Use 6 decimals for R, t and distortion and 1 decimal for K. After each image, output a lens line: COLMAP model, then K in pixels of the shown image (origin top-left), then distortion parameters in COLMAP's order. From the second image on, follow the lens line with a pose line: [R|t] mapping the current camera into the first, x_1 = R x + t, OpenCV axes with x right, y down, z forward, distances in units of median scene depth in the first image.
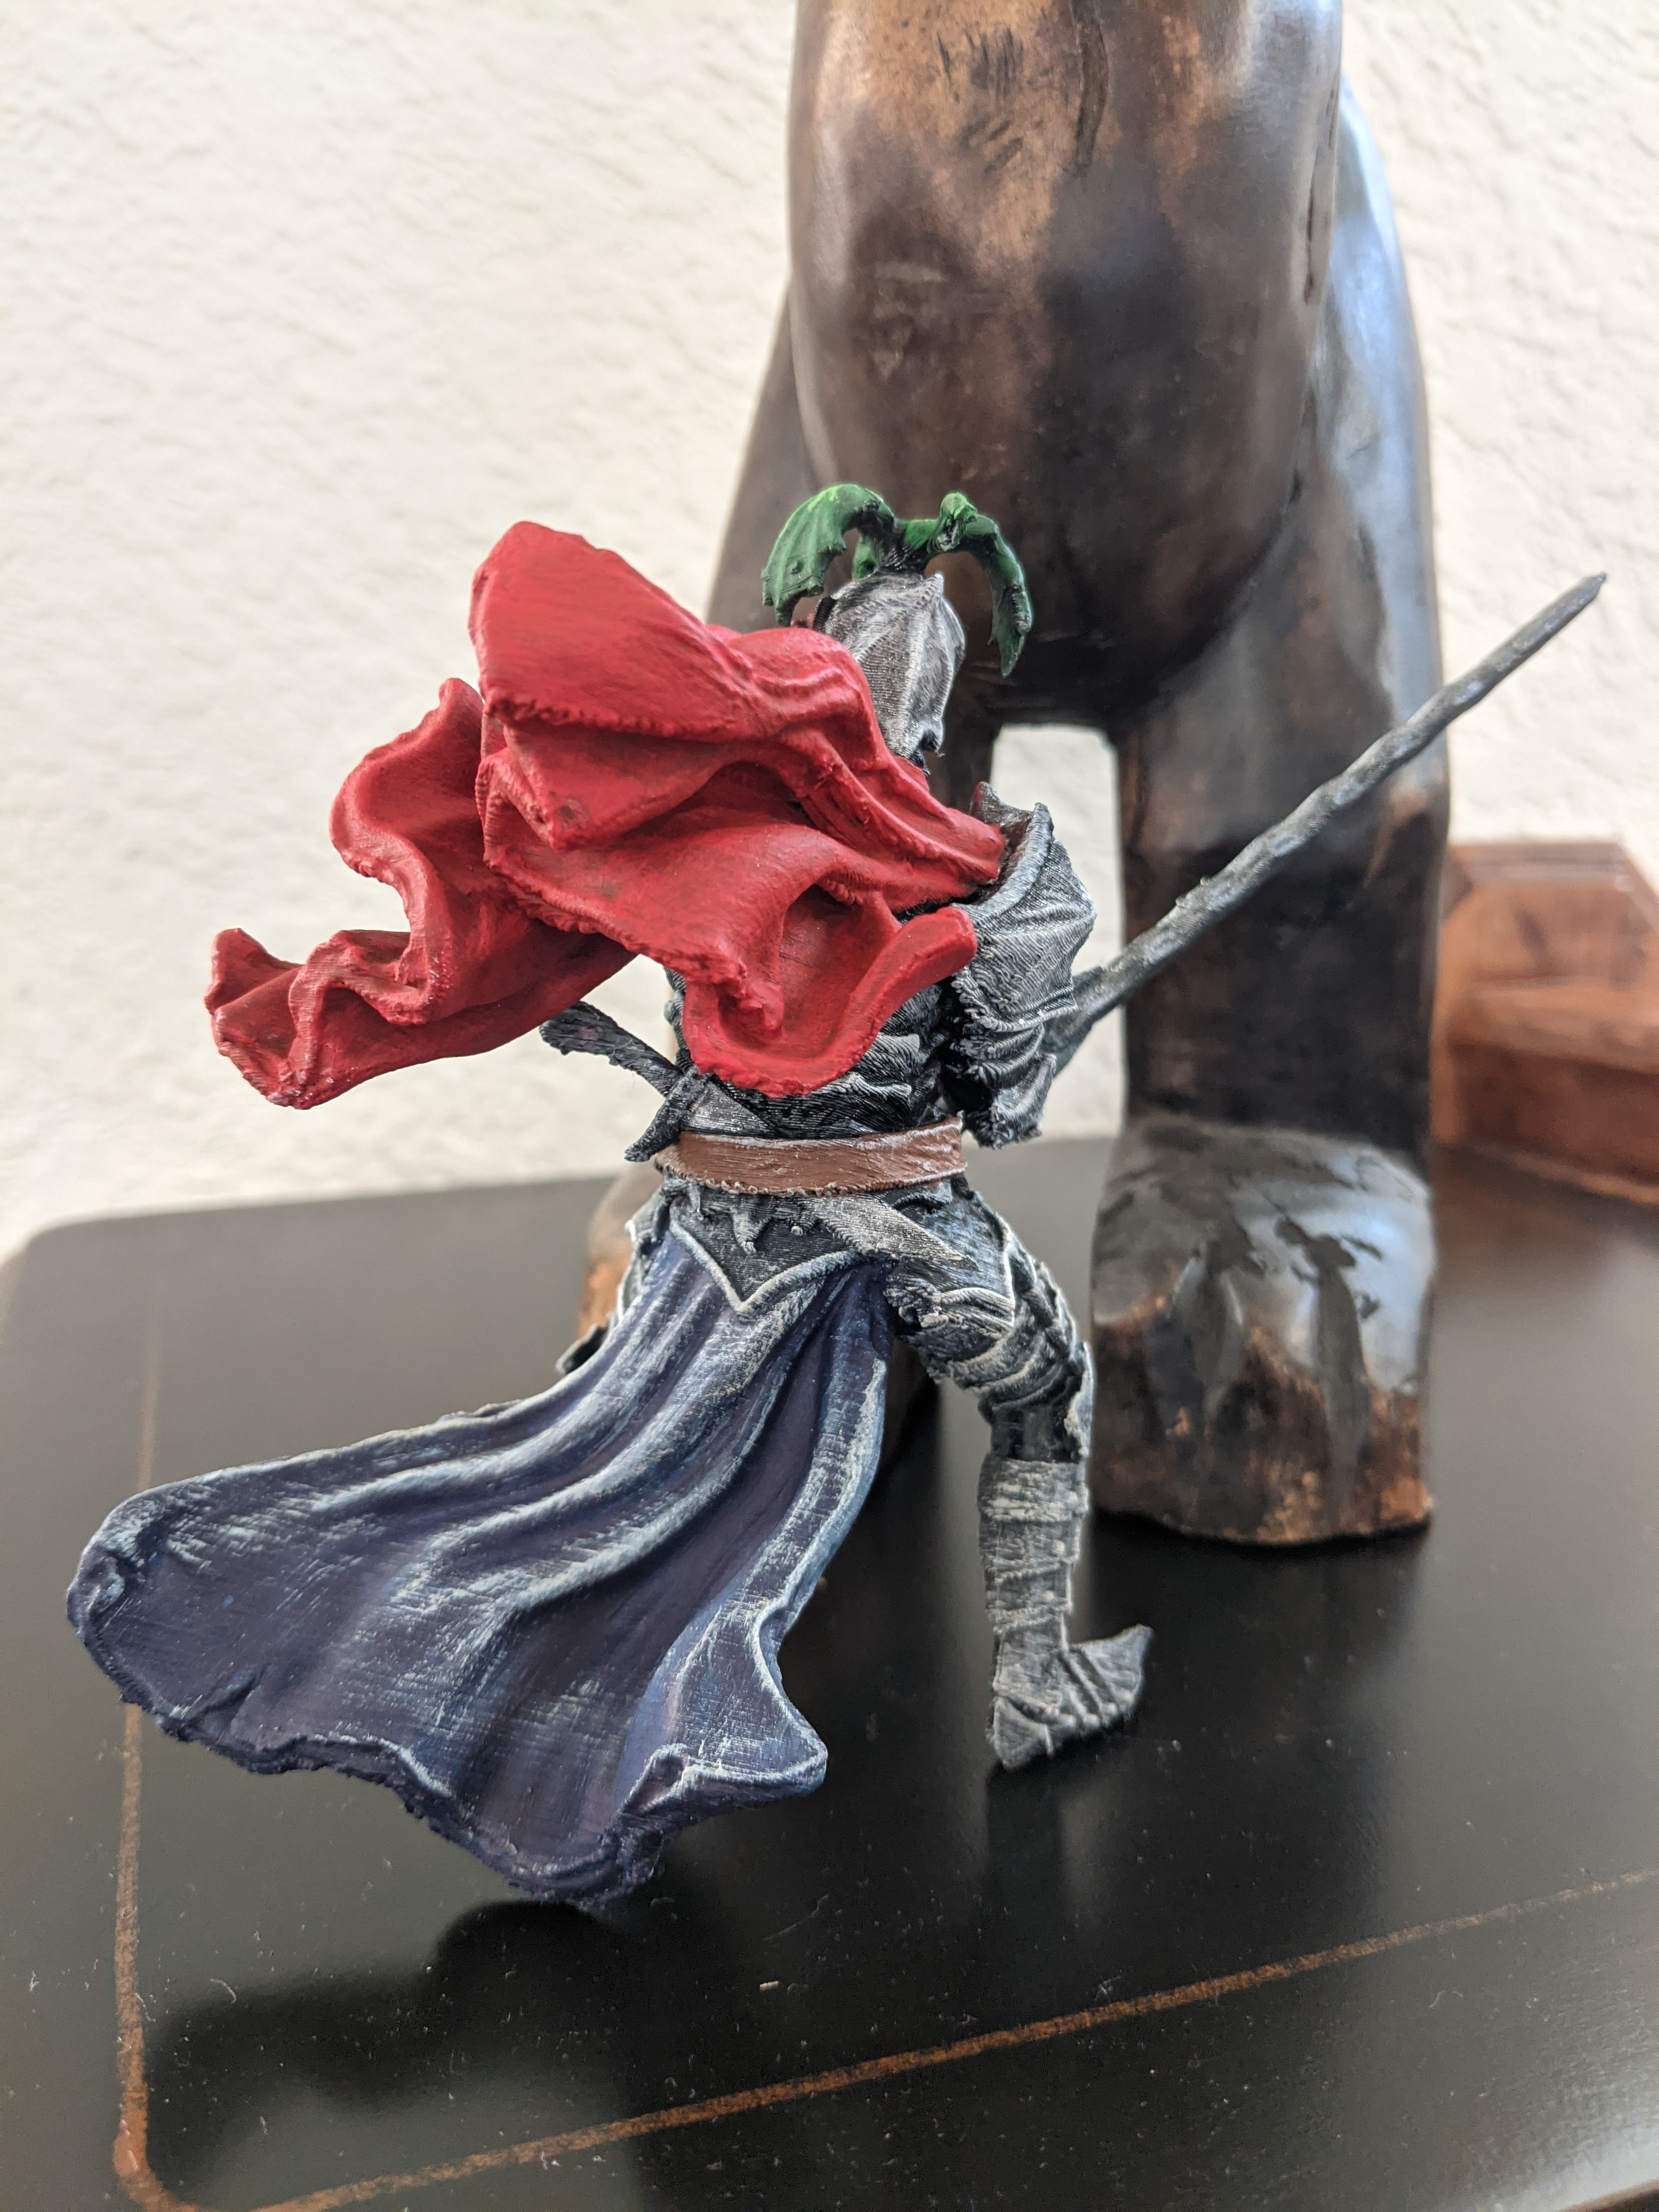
lens RADIAL K [[1813.7, 0, 814.7], [0, 1813.7, 1099.5], [0, 0, 1]] dist [0.001369, -0.073579]
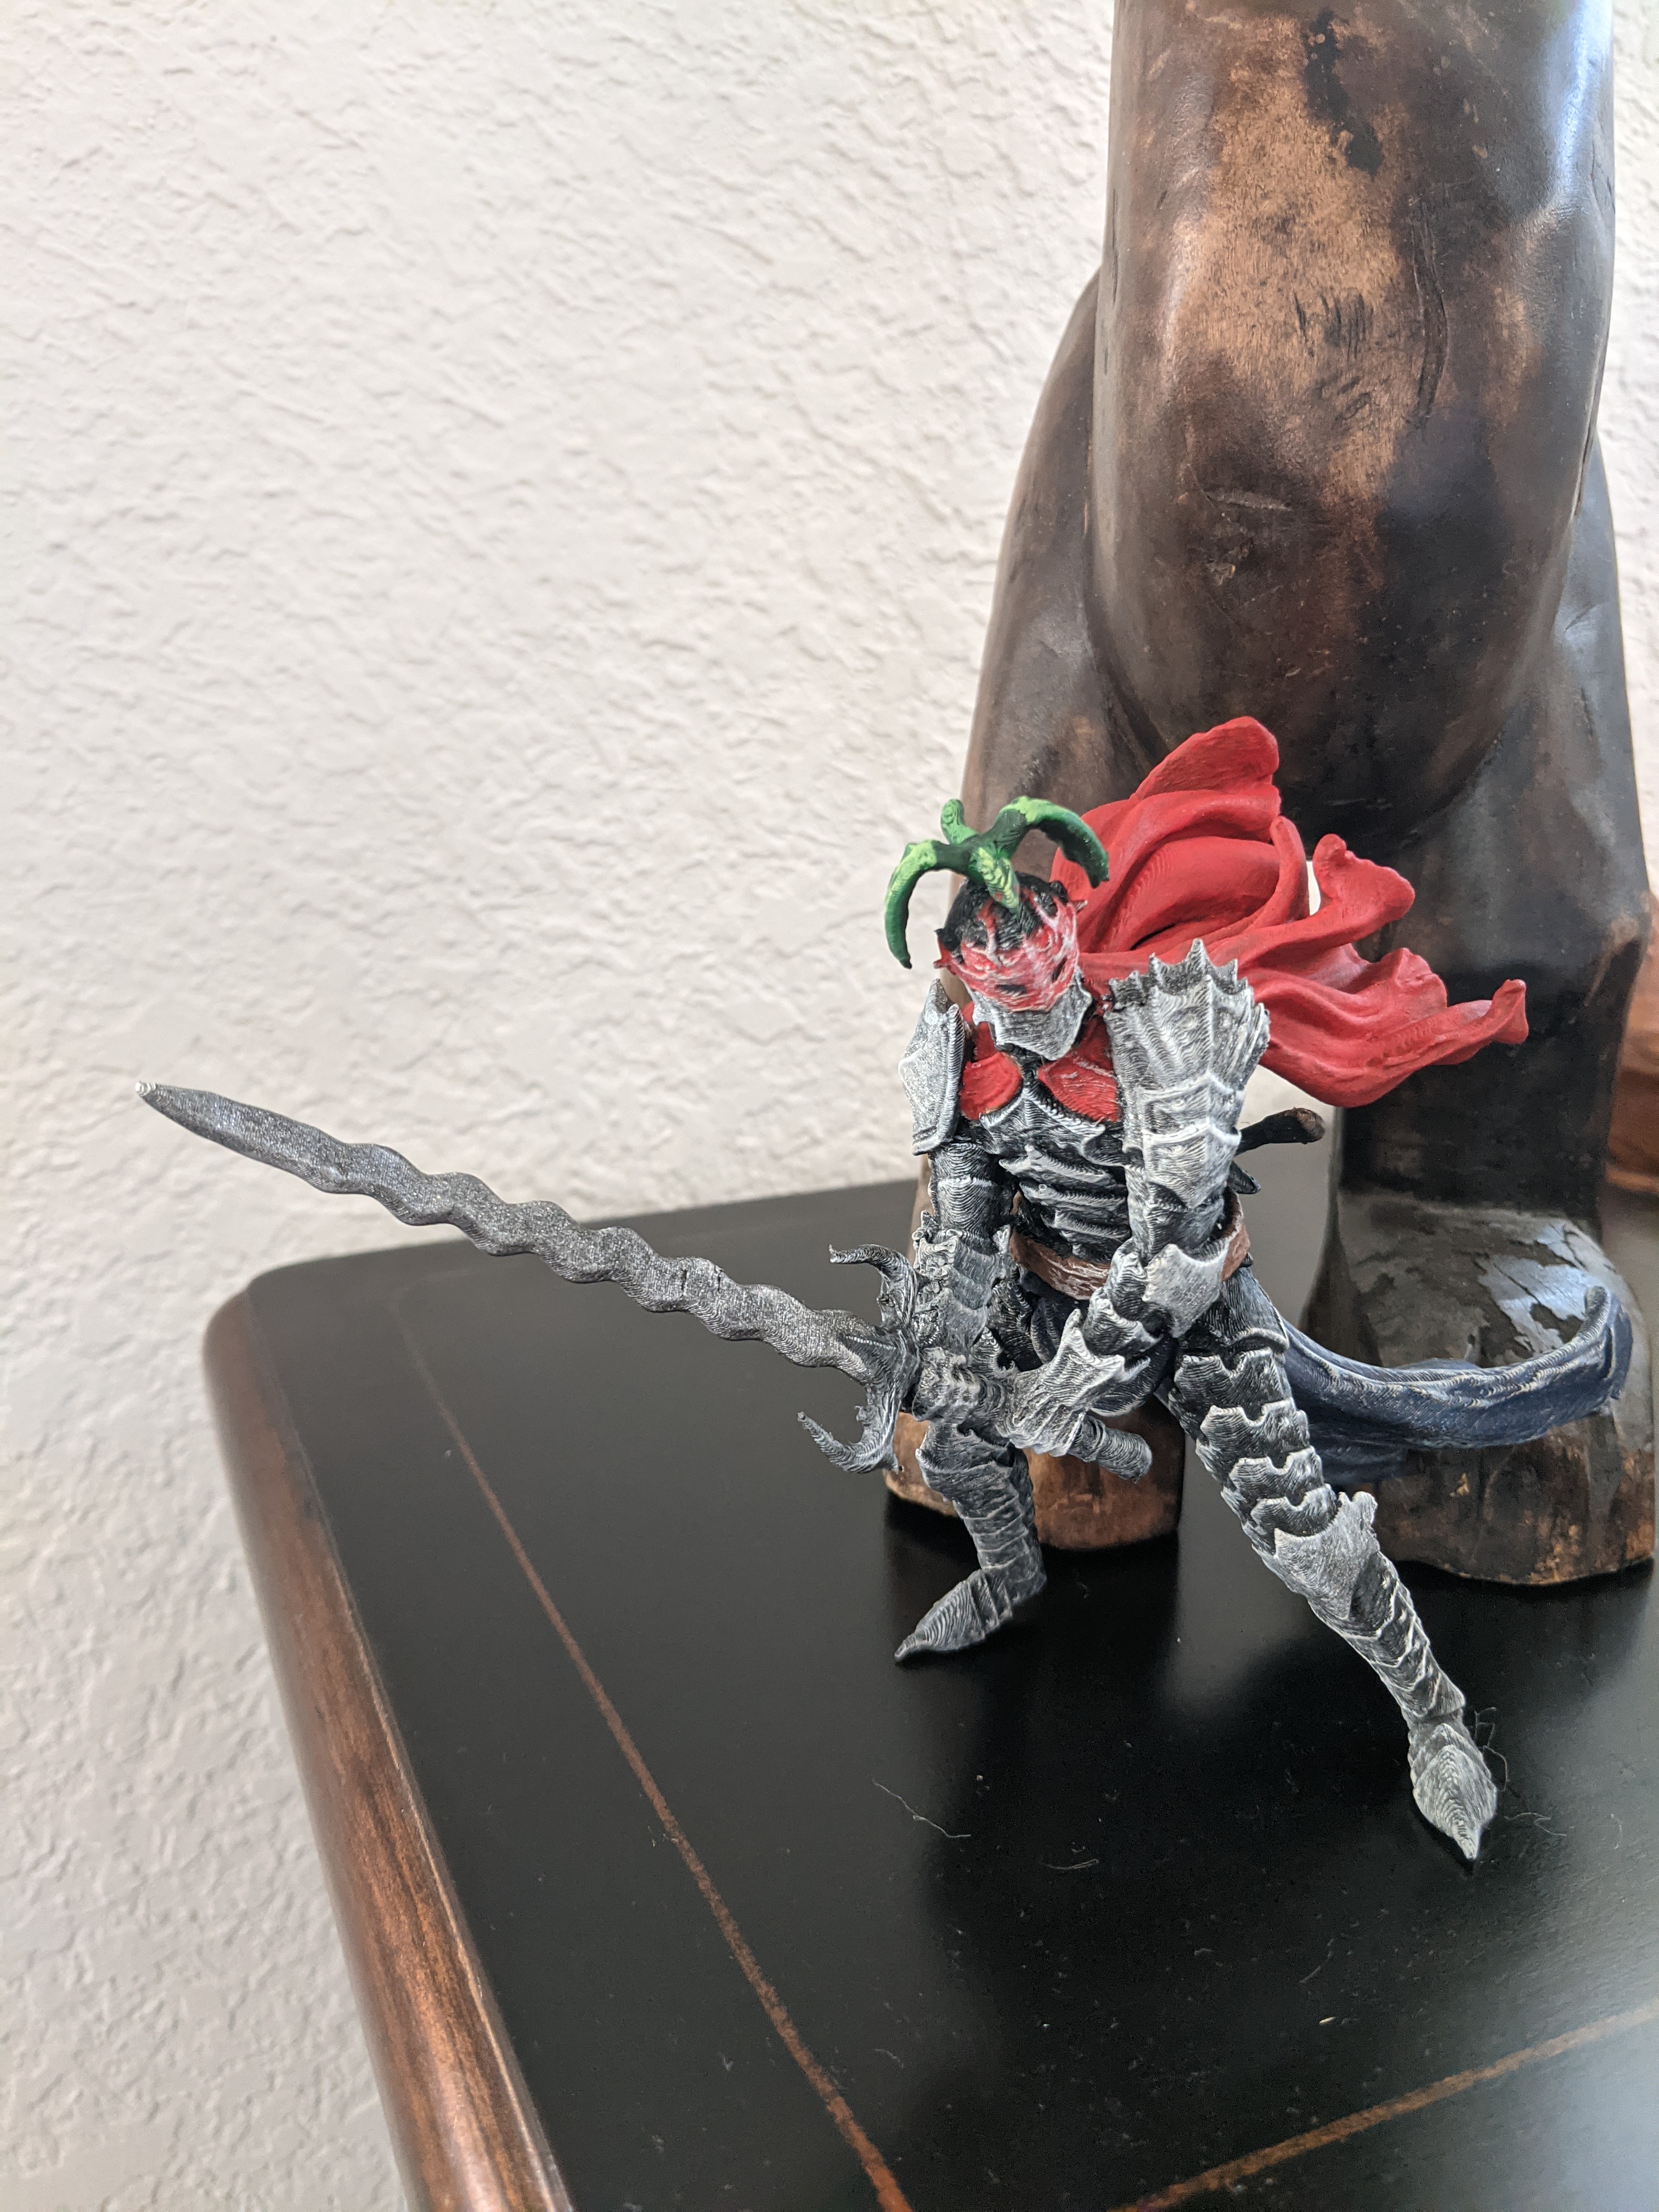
lens RADIAL K [[1777.4, 0, 817.9], [0, 1777.4, 1101.6], [0, 0, 1]] dist [0.033853, -0.127610]
pose [[0.997580, -0.020859, 0.066328, -0.261921], [0.017800, 0.998765, 0.046382, -0.119479], [-0.067213, -0.045089, 0.996719, -0.095914]]
